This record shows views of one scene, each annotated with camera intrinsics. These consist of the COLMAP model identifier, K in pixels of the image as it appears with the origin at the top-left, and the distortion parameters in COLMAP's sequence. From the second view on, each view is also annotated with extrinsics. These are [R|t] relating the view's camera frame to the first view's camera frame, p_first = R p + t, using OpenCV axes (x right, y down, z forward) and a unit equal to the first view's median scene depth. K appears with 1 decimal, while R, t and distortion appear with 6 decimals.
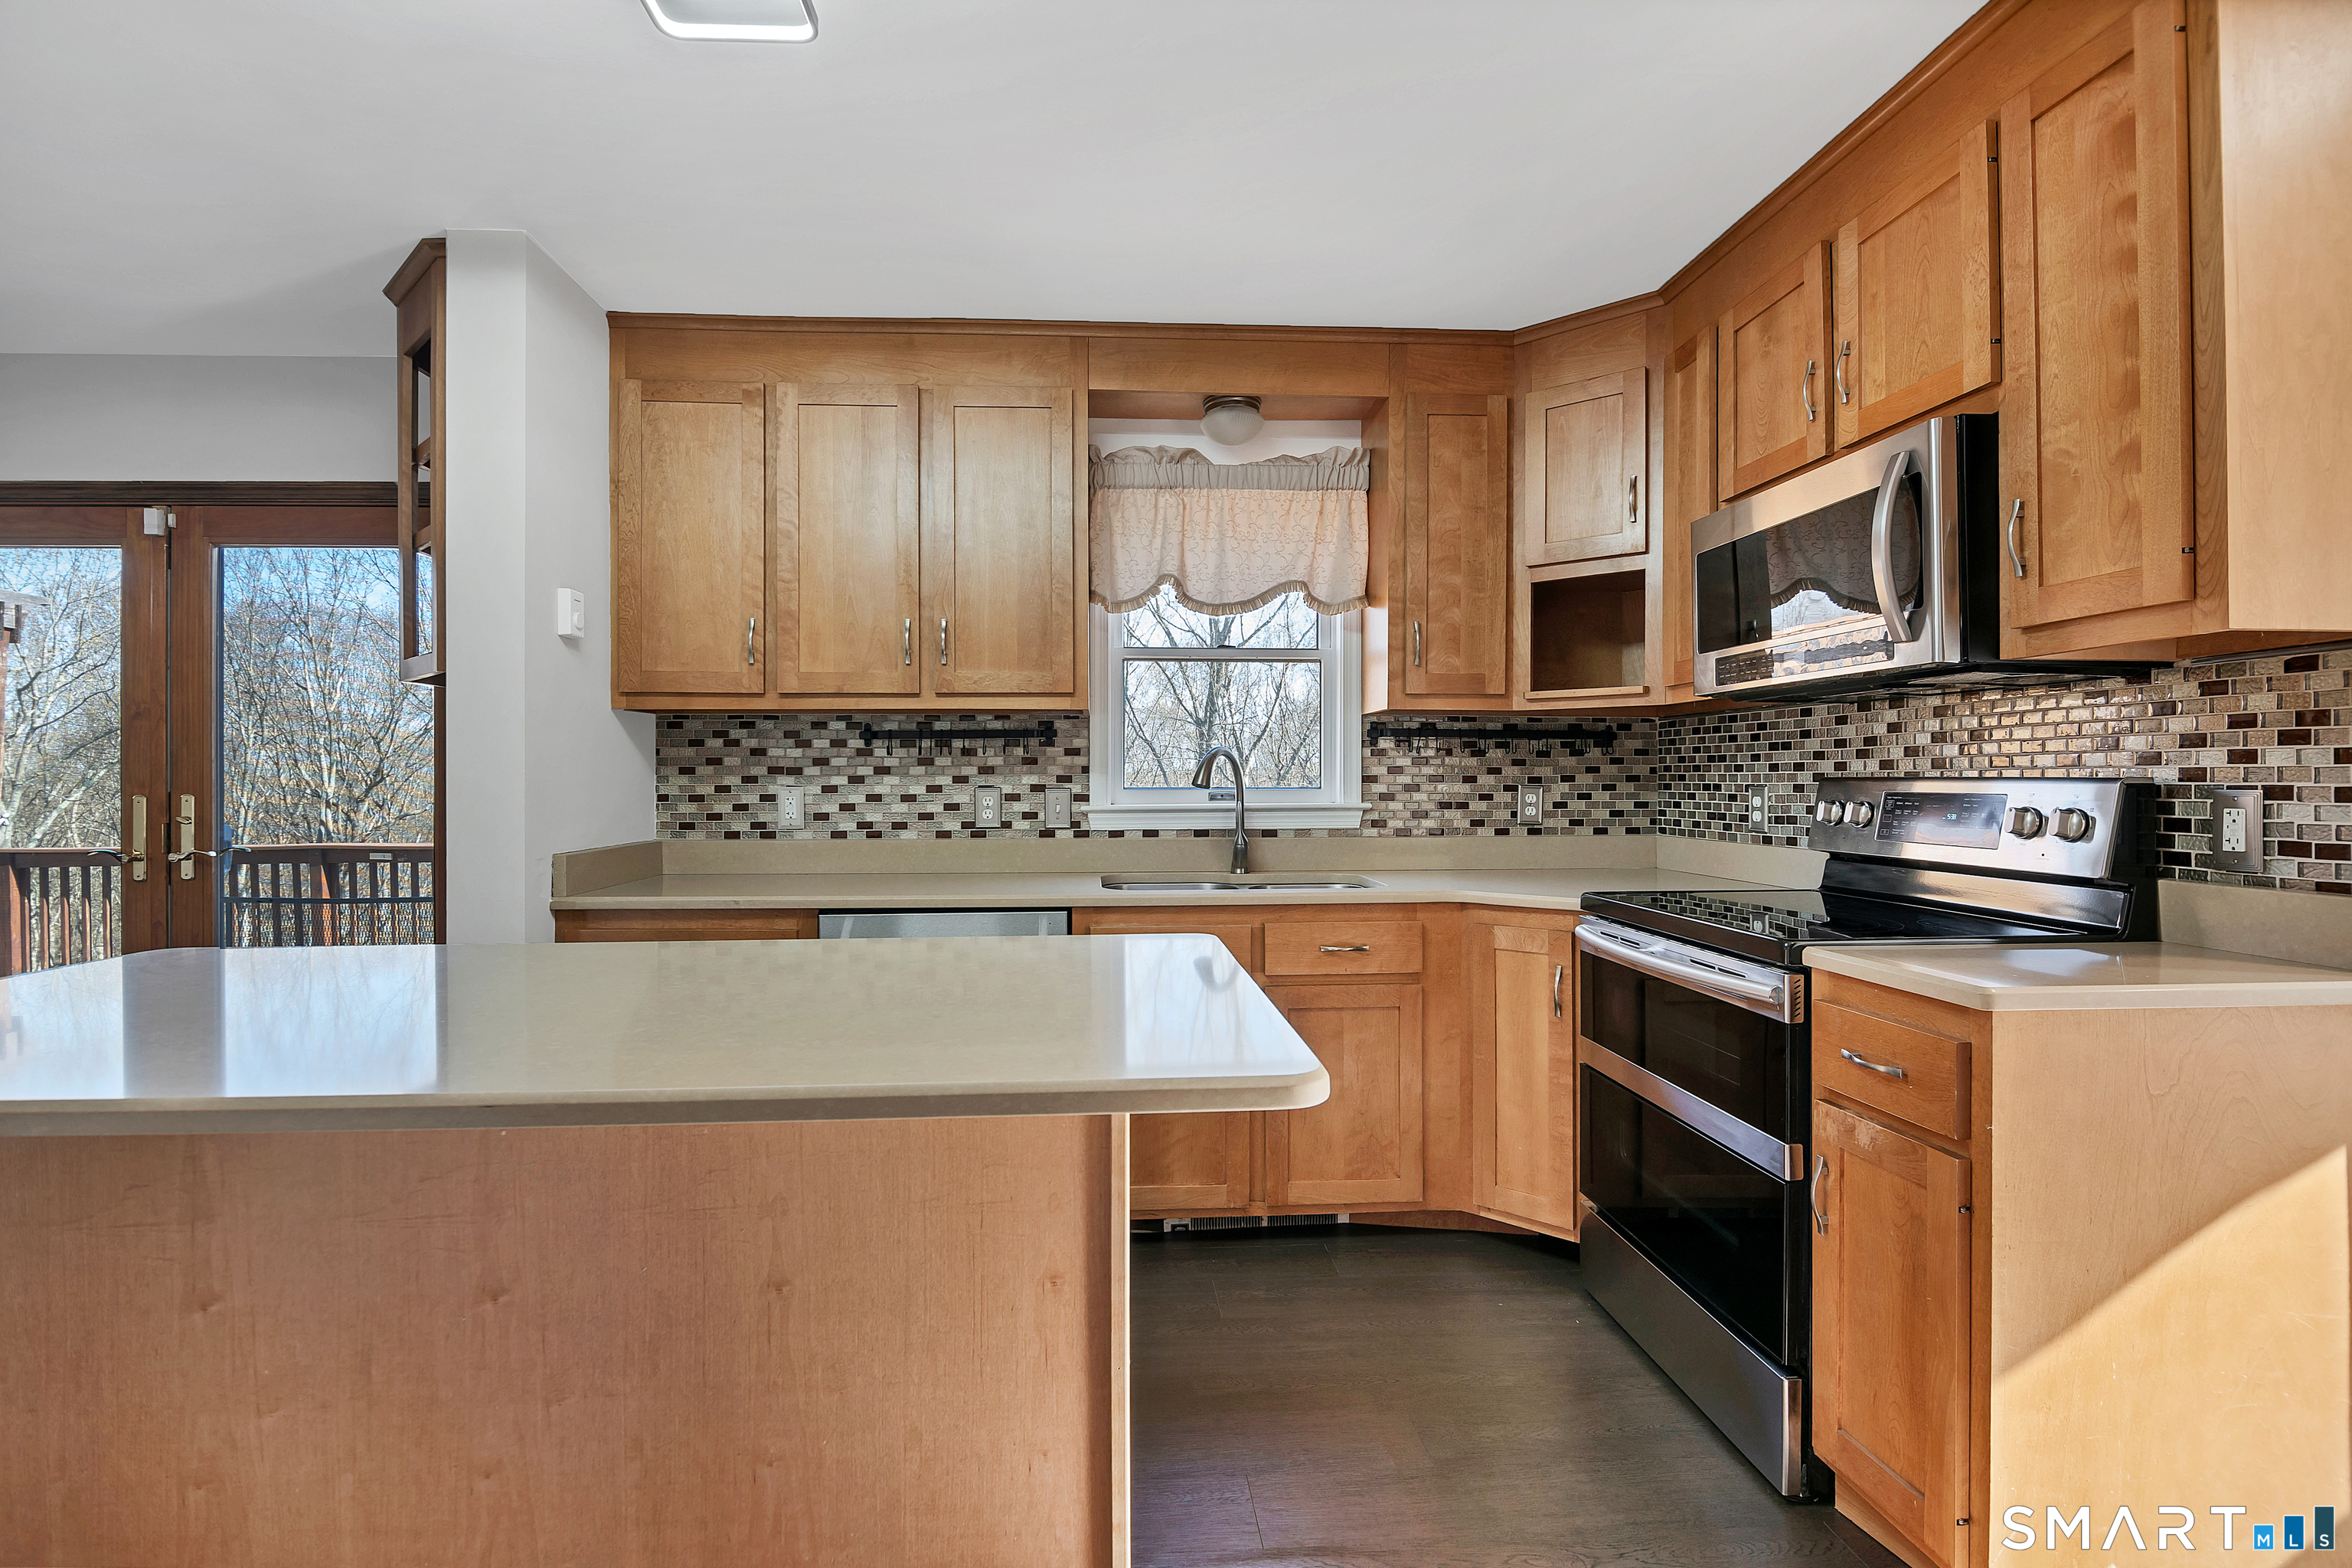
lens RADIAL K [[1090.5, 0, 1178.4], [0, 1090.5, 778.9], [0, 0, 1]] dist [-0.004861, -0.005899]
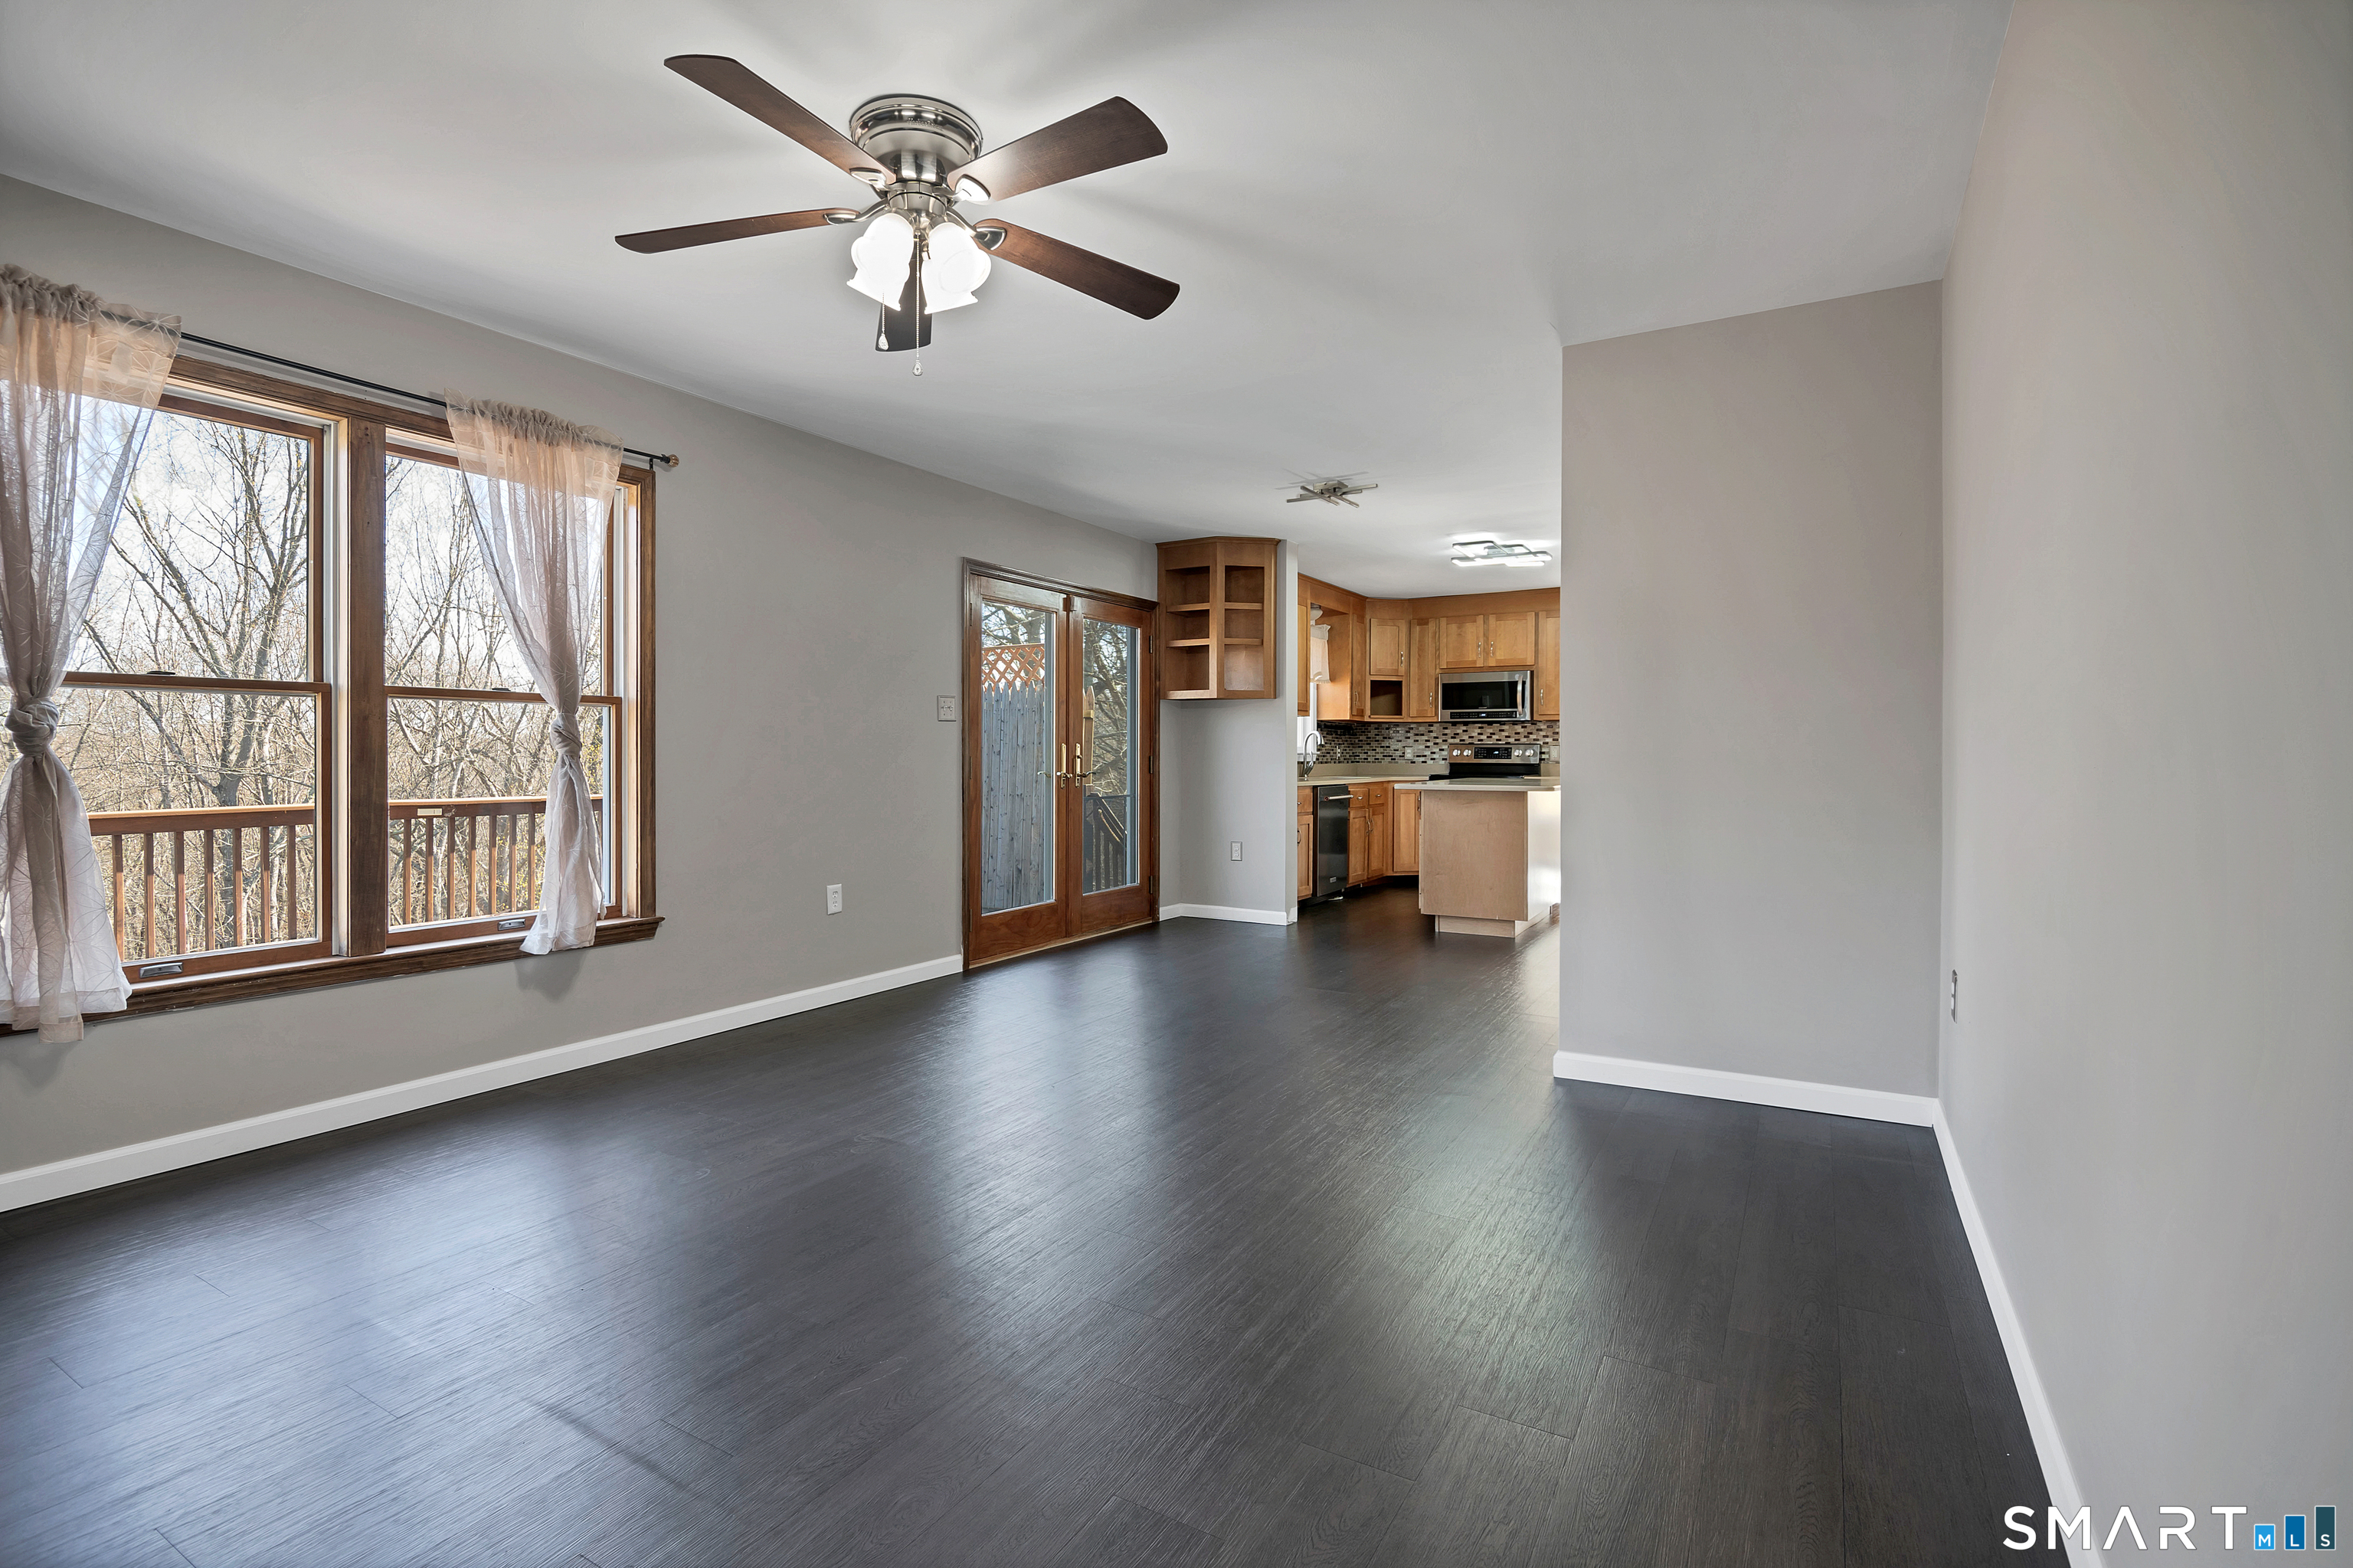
lens RADIAL K [[1091.0, 0, 1153.4], [0, 1091.0, 773.7], [0, 0, 1]] dist [-0.004861, -0.005899]
pose [[0.568650, -0.011244, 0.822503, -2.392360], [-0.002929, 0.999873, 0.015694, 0.035961], [-0.822574, -0.011334, 0.568545, -0.230528]]
